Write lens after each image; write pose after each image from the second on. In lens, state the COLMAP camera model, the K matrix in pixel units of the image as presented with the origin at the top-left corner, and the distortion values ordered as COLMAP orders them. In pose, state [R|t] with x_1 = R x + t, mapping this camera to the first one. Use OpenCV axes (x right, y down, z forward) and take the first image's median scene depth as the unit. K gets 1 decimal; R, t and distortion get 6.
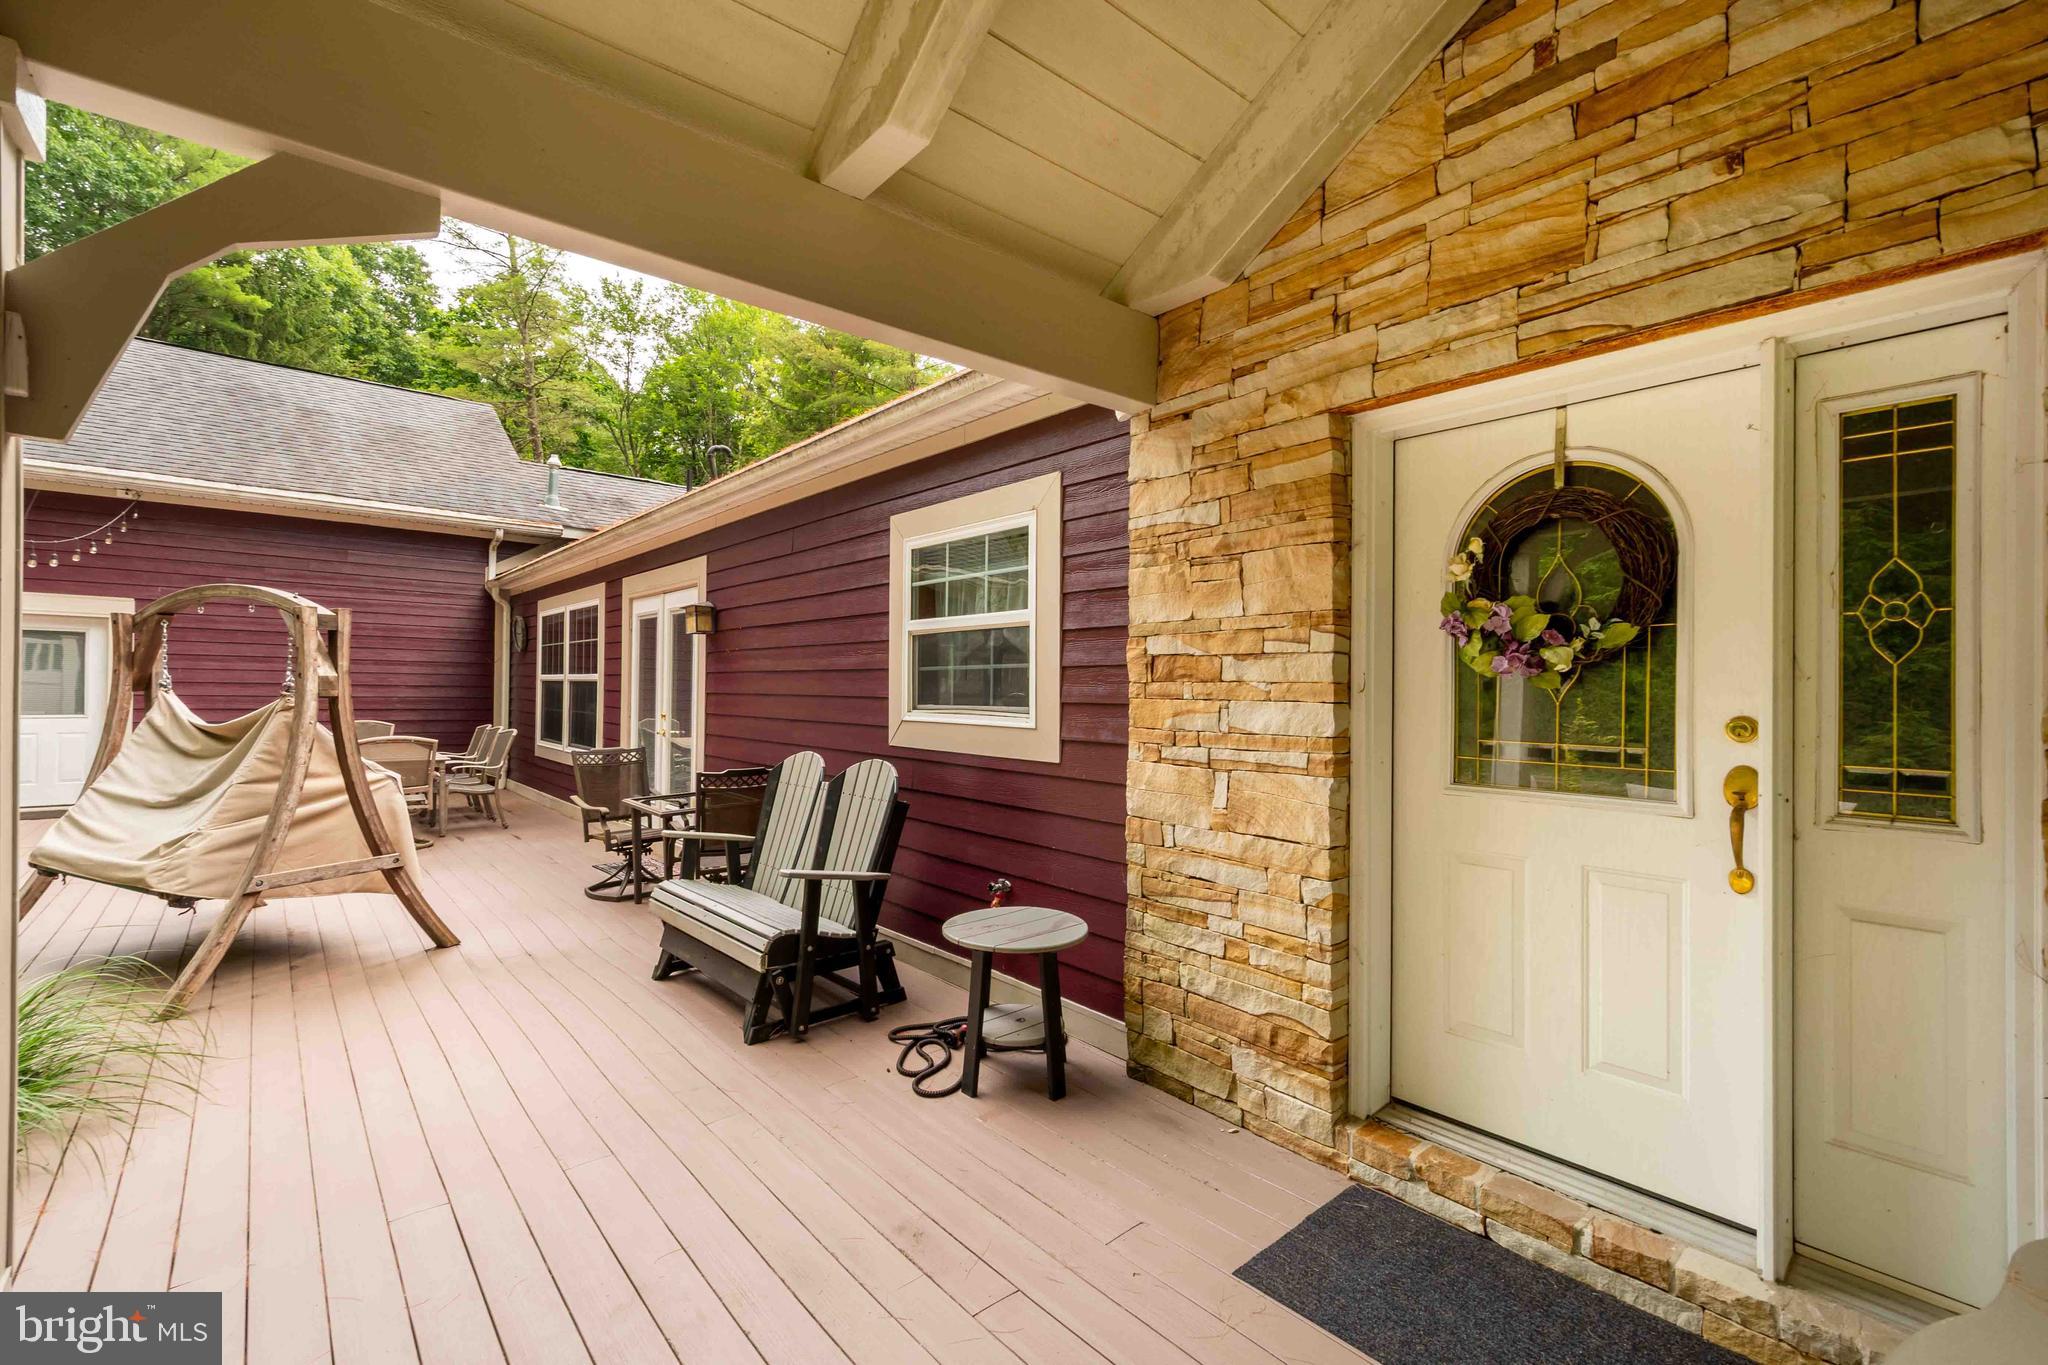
lens RADIAL K [[921.0, 0, 1029.2], [0, 921.0, 687.8], [0, 0, 1]] dist [0.014908, -0.002670]
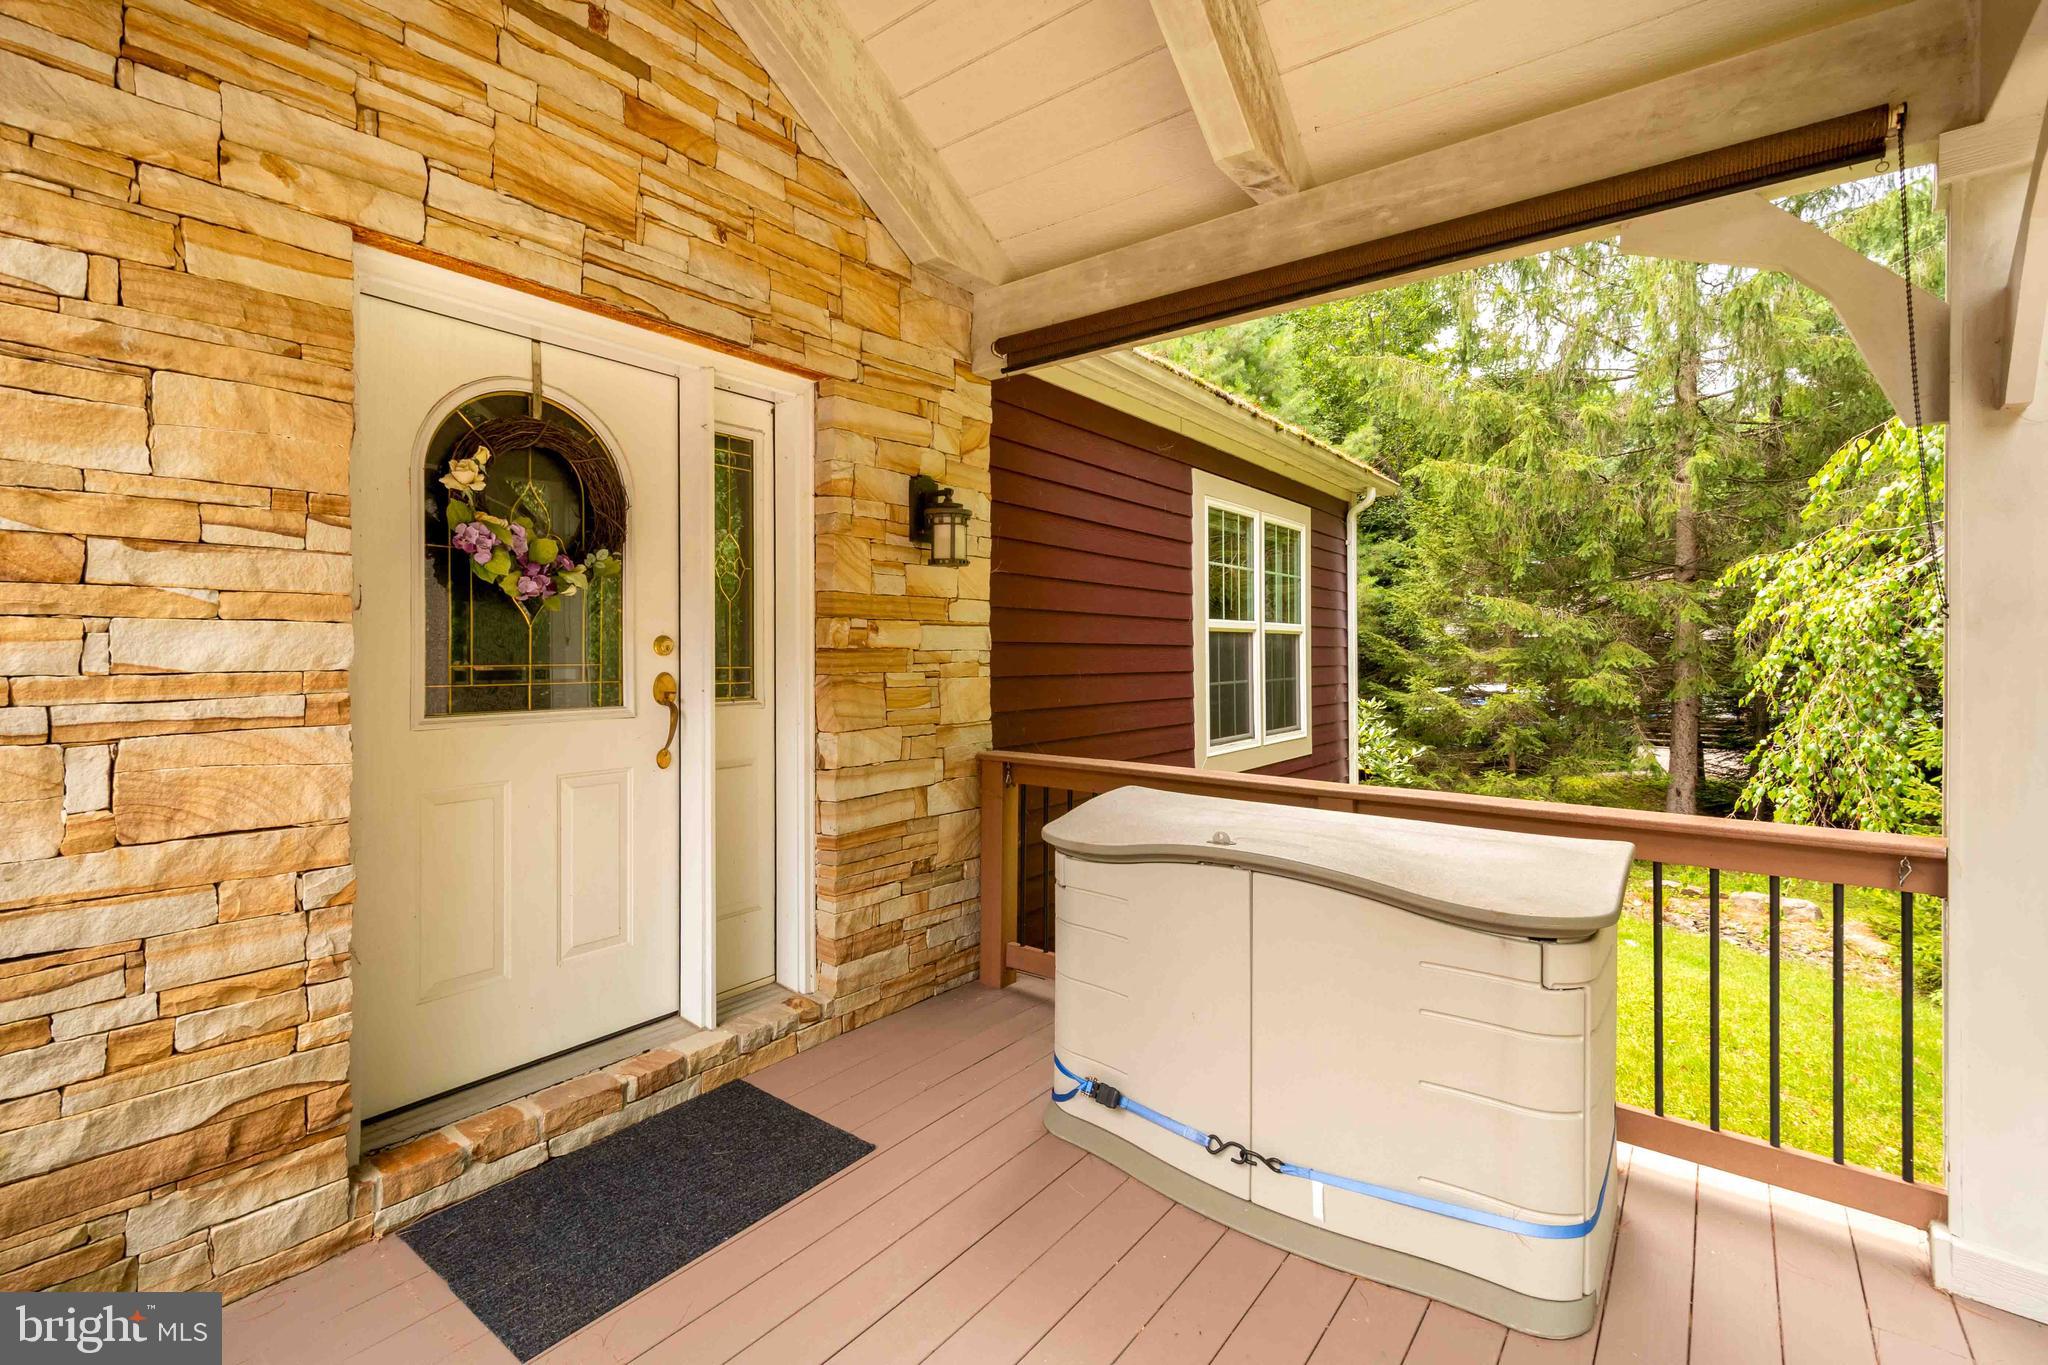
lens RADIAL K [[921.0, 0, 971.9], [0, 921.0, 645.4], [0, 0, 1]] dist [0.014908, -0.002670]
pose [[-0.182955, -0.007707, 0.983091, -0.466513], [-0.004333, 0.999966, 0.007033, 0.025598], [-0.983112, -0.002973, -0.182982, 0.610010]]
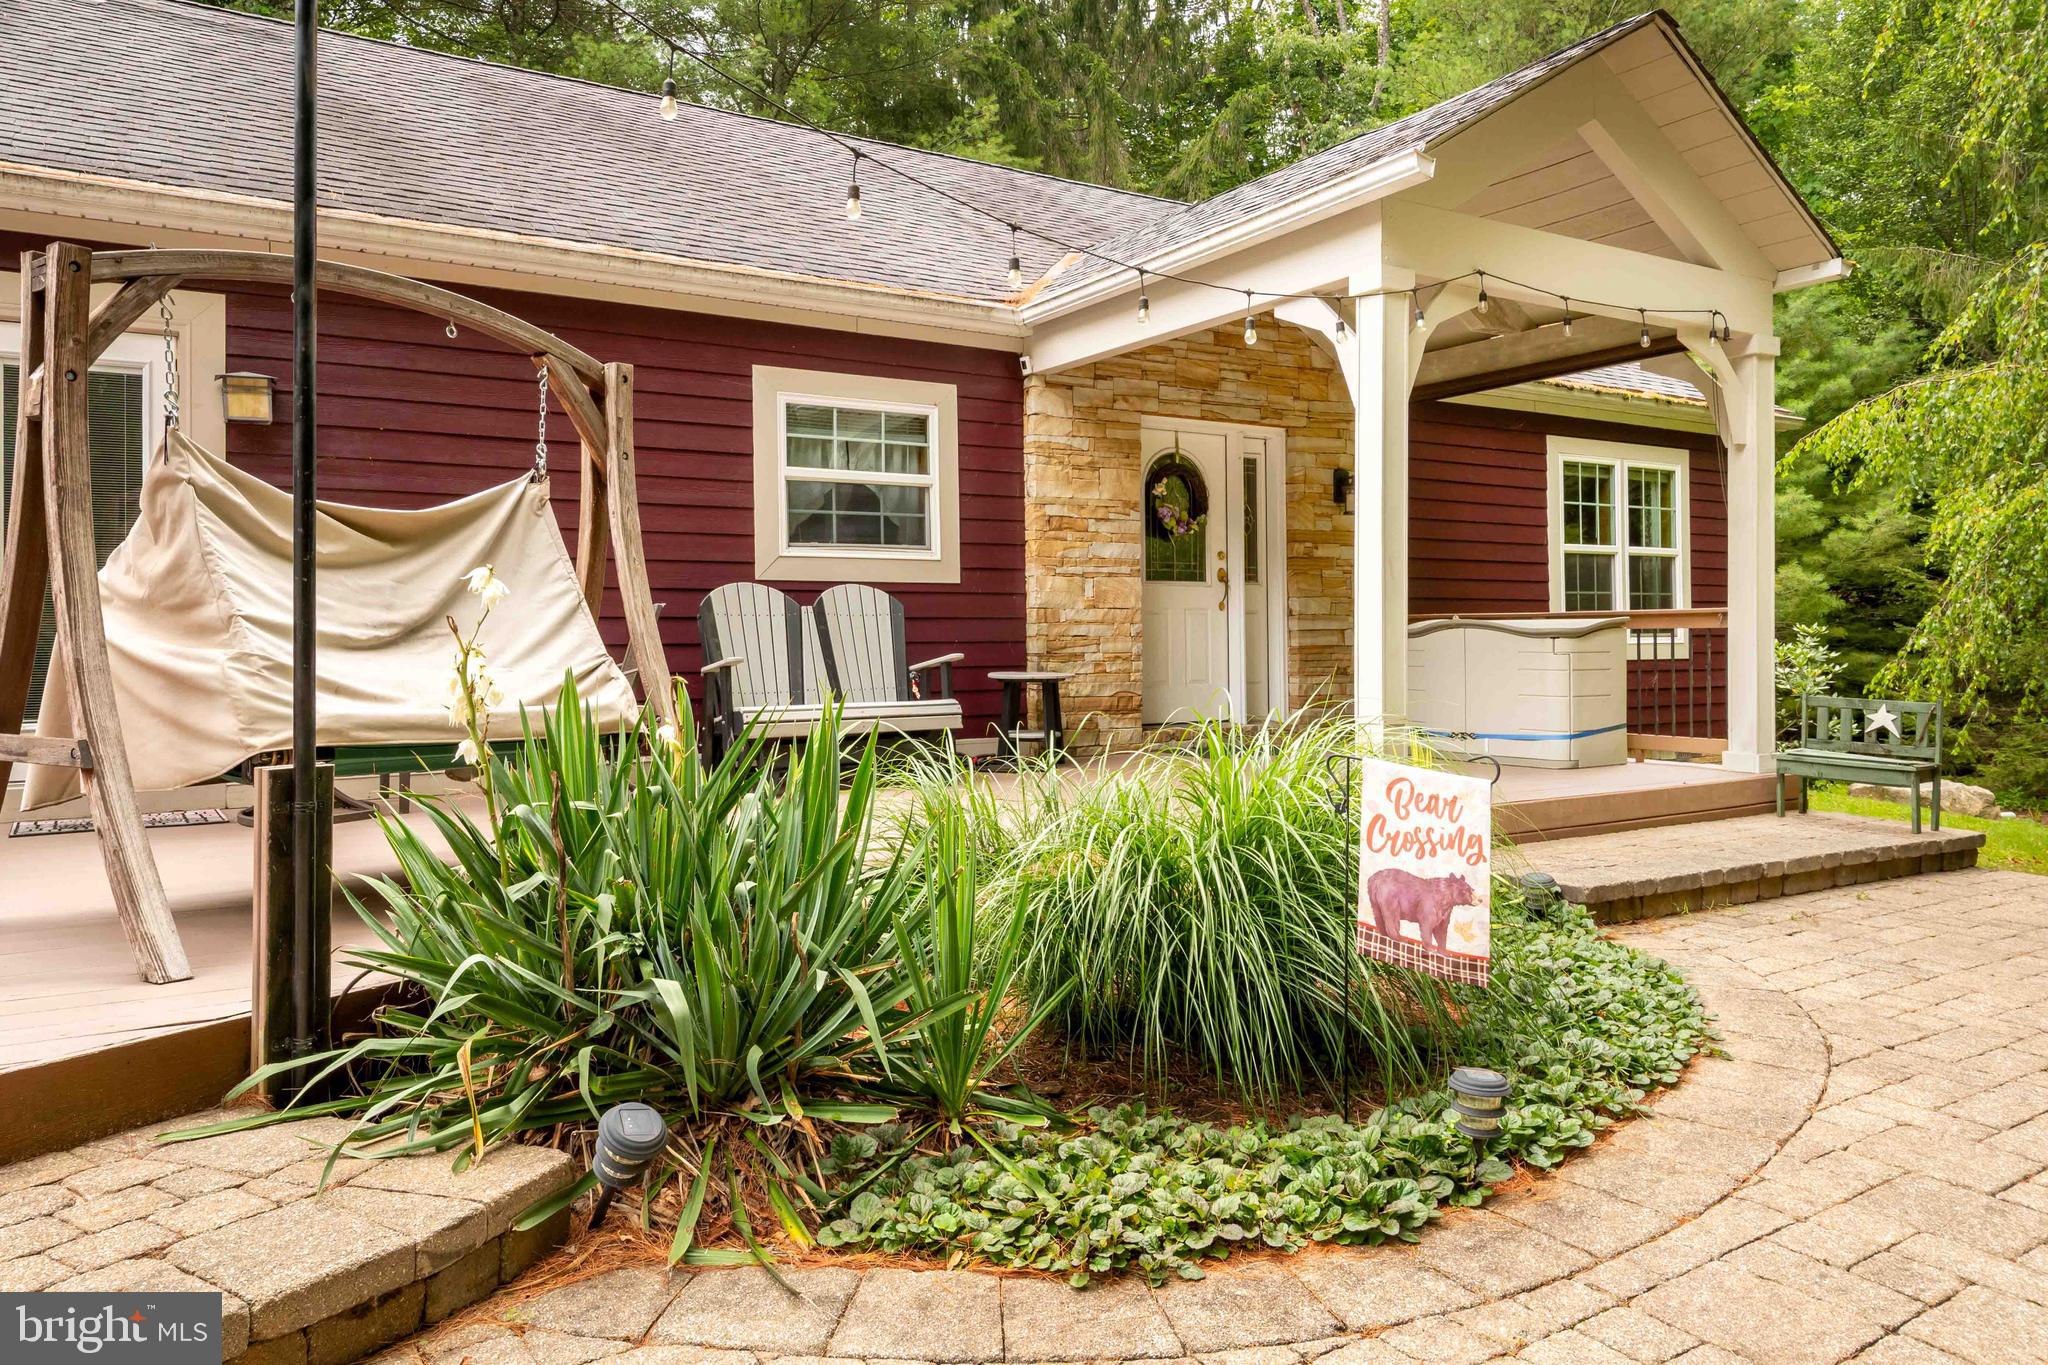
lens RADIAL K [[1391.9, 0, 1015.0], [0, 1391.9, 641.3], [0, 0, 1]] dist [0.032529, 0.000346]
pose [[0.123700, -0.017005, 0.992174, -2.871335], [0.009345, 0.999829, 0.015971, 0.184730], [-0.992276, 0.007296, 0.123837, 0.836375]]
